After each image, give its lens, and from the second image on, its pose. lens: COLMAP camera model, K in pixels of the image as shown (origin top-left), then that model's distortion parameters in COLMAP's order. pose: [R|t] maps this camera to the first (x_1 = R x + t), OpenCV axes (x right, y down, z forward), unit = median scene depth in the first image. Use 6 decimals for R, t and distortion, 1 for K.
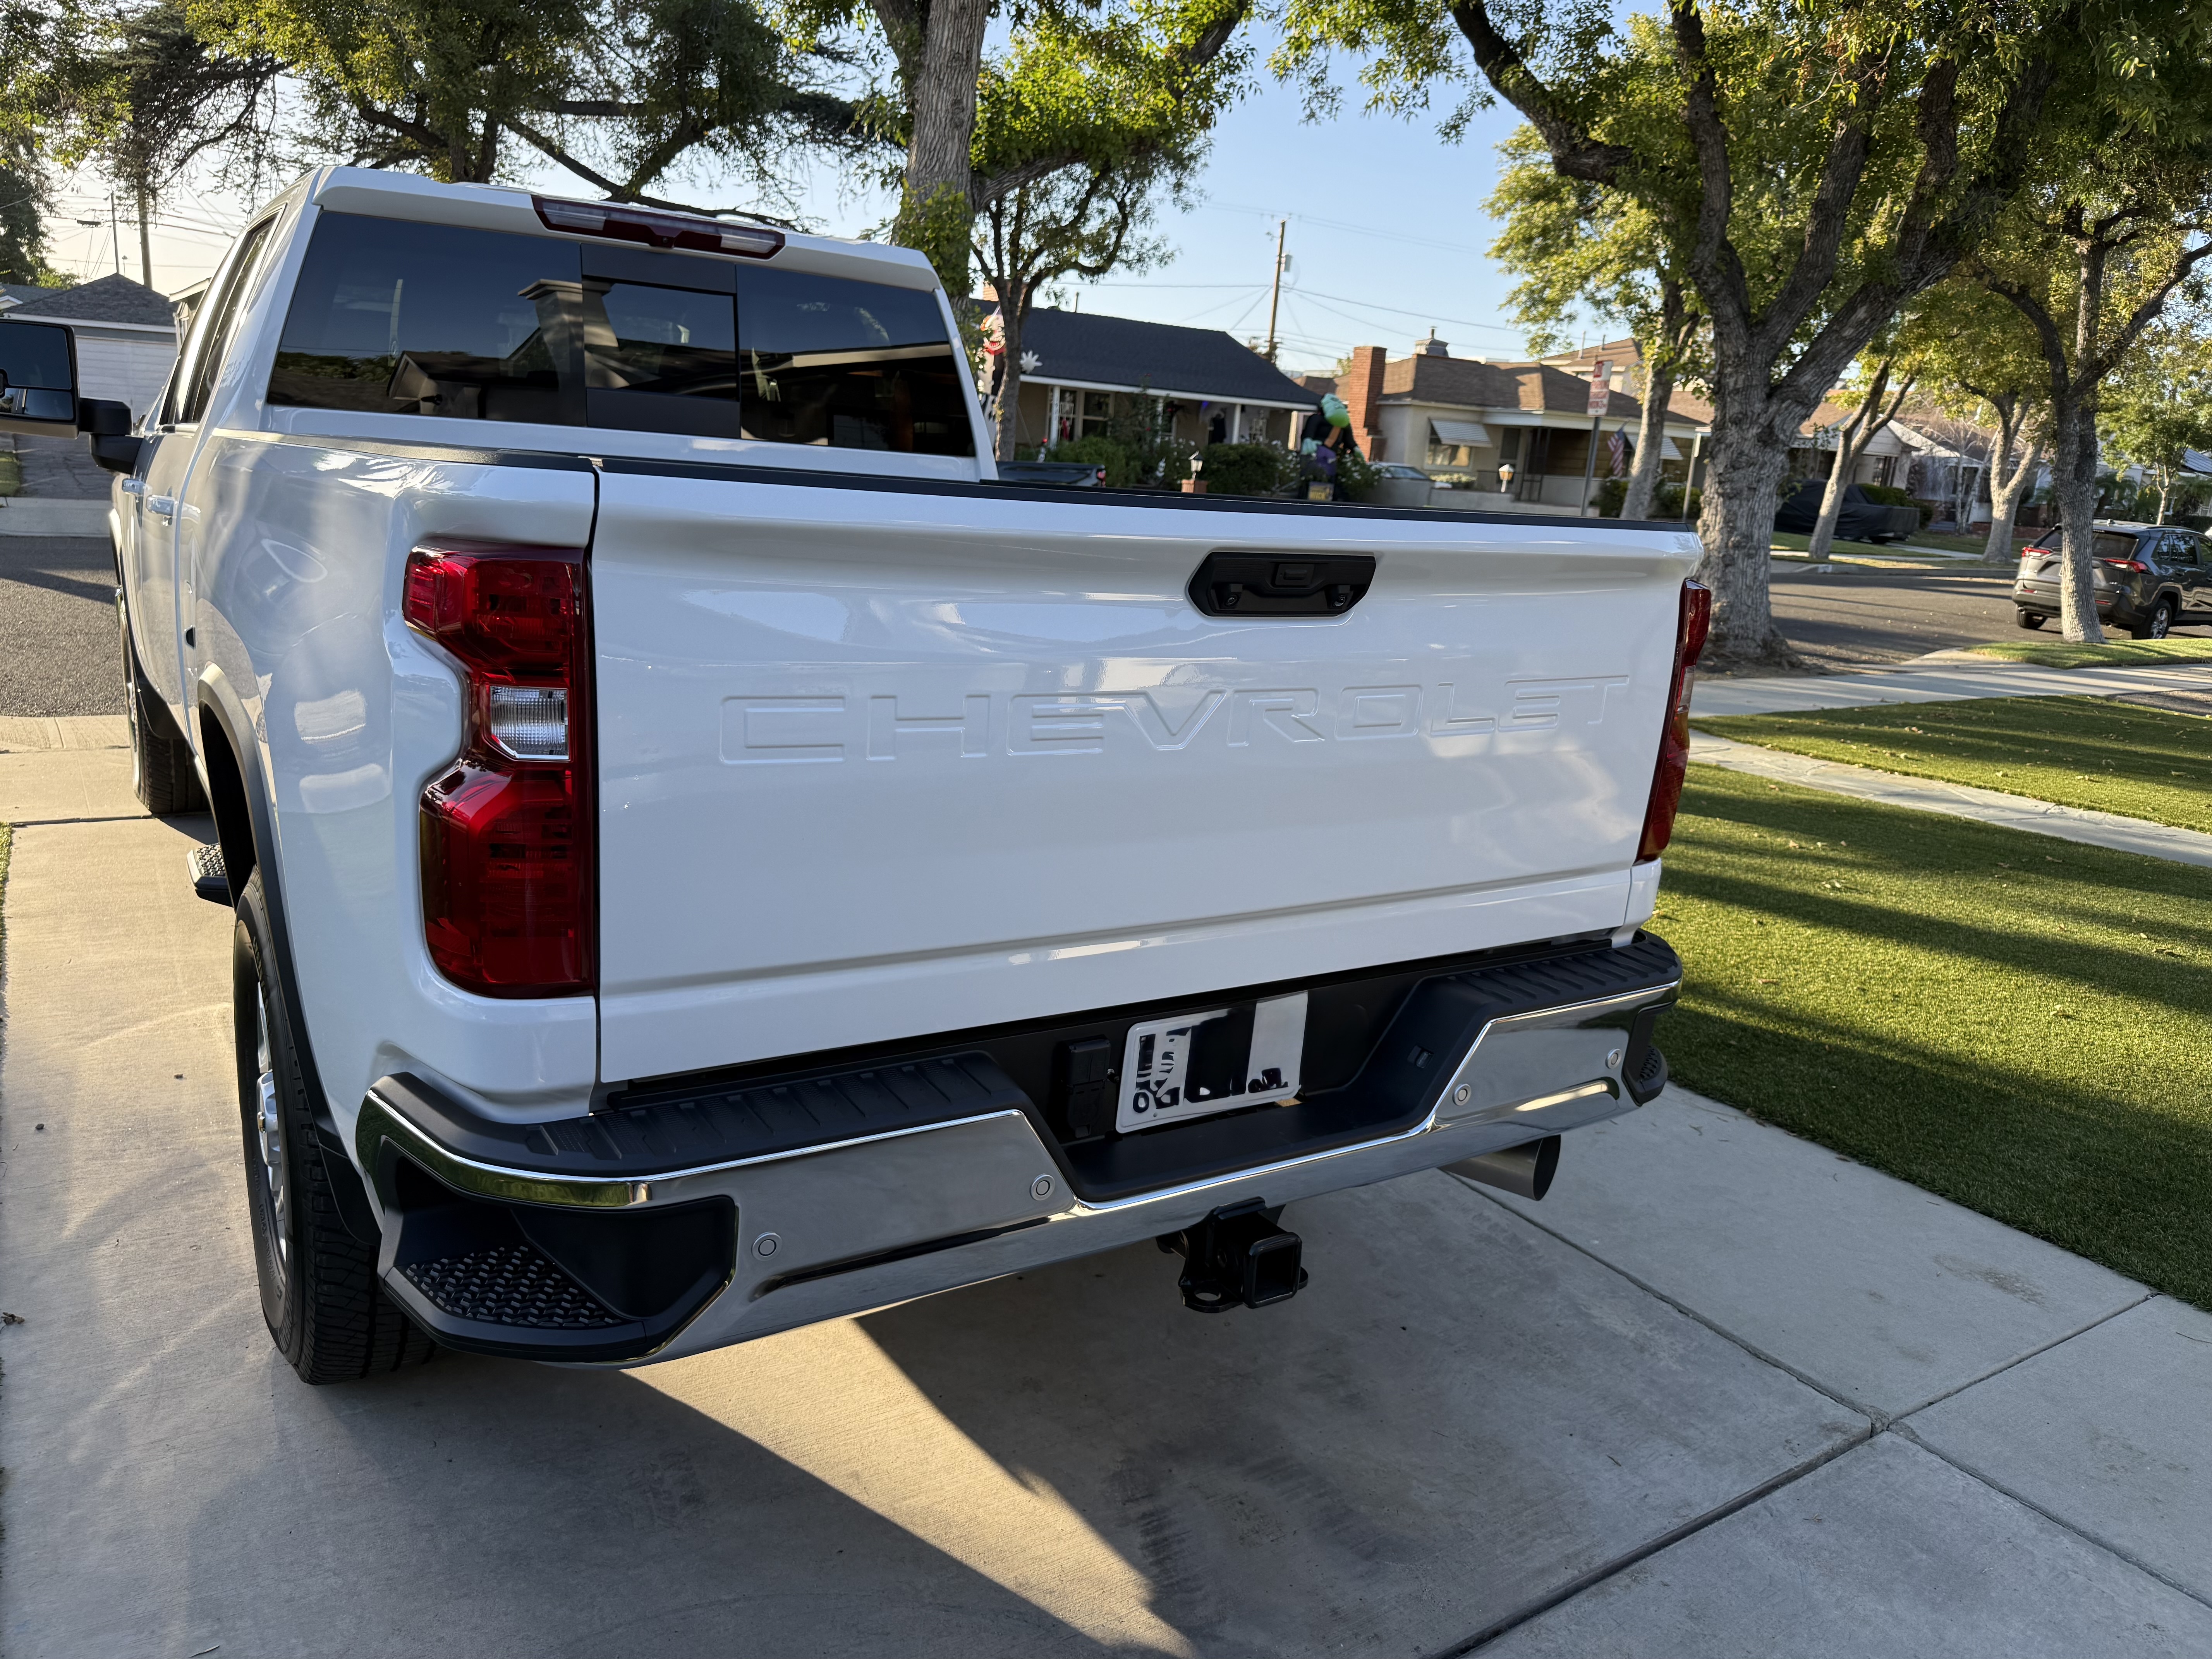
lens RADIAL K [[1543.8, 0, 1098.4], [0, 1543.8, 811.2], [0, 0, 1]] dist [0.003496, -0.021158]
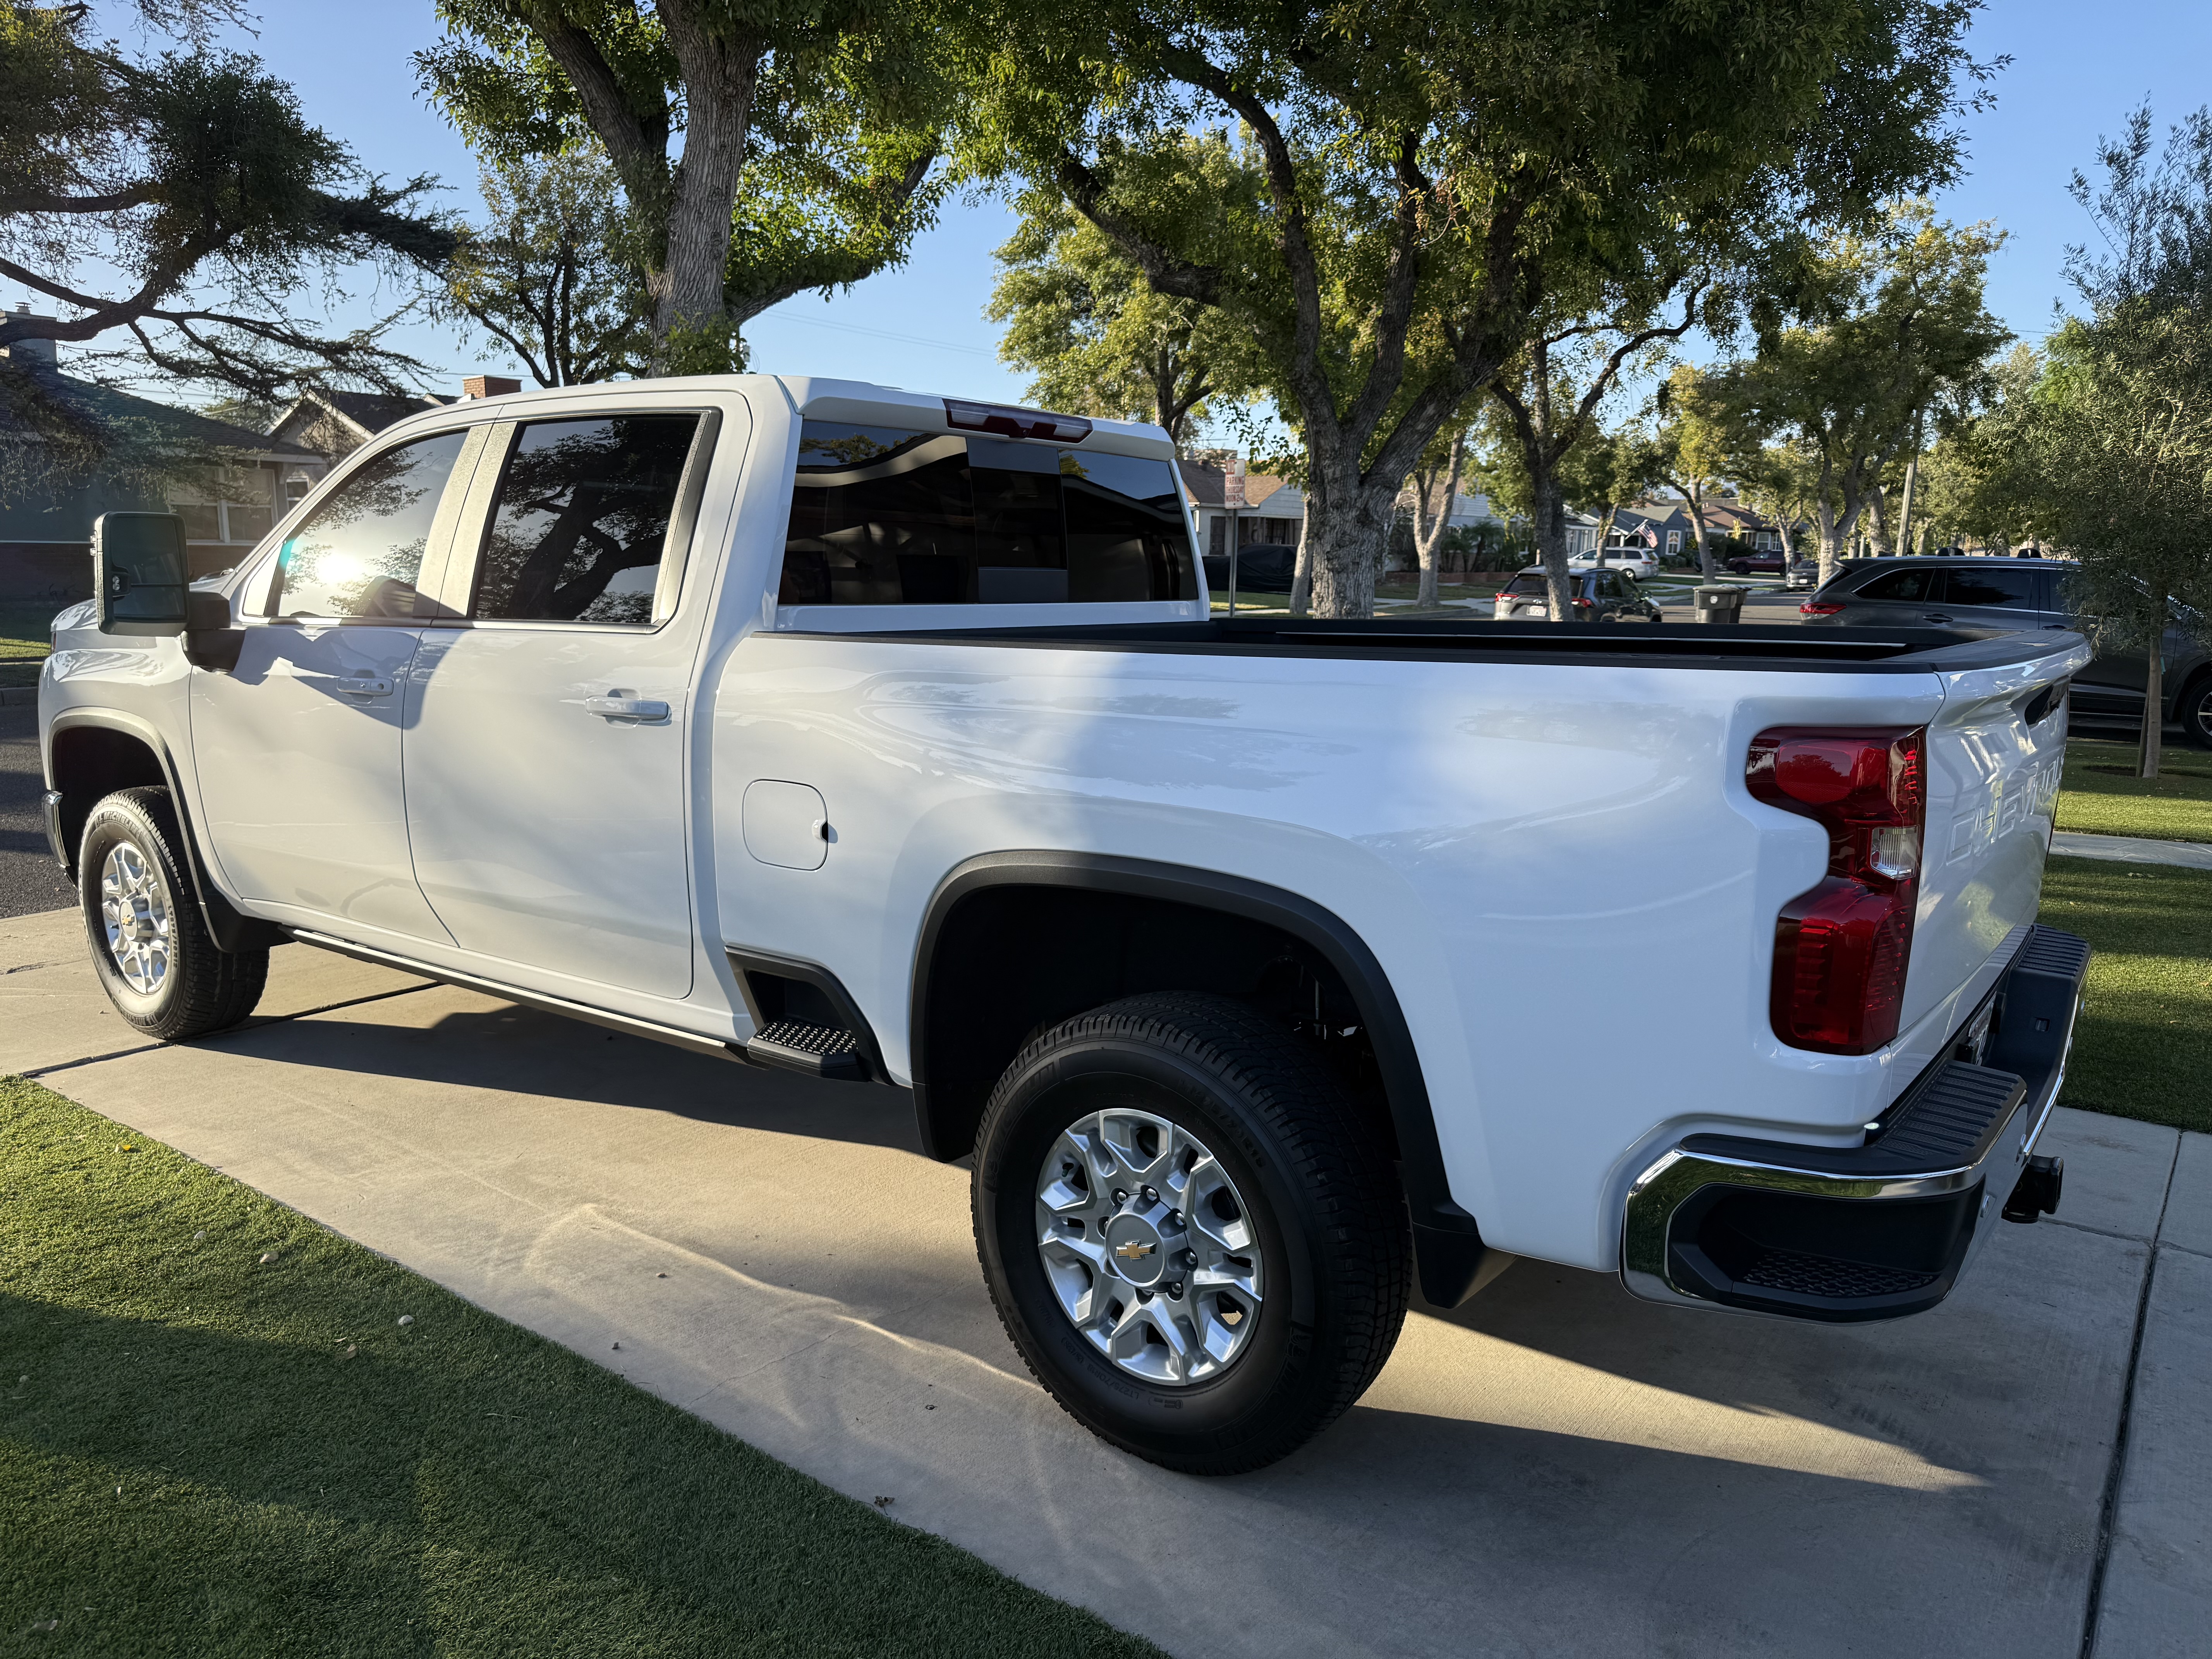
lens RADIAL K [[1543.8, 0, 1113.8], [0, 1543.8, 844.5], [0, 0, 1]] dist [0.003496, -0.021158]
pose [[0.930837, -0.122019, 0.344461, -0.164449], [0.132524, 0.991155, -0.007021, -0.017258], [-0.340558, 0.052184, 0.938774, -0.006343]]
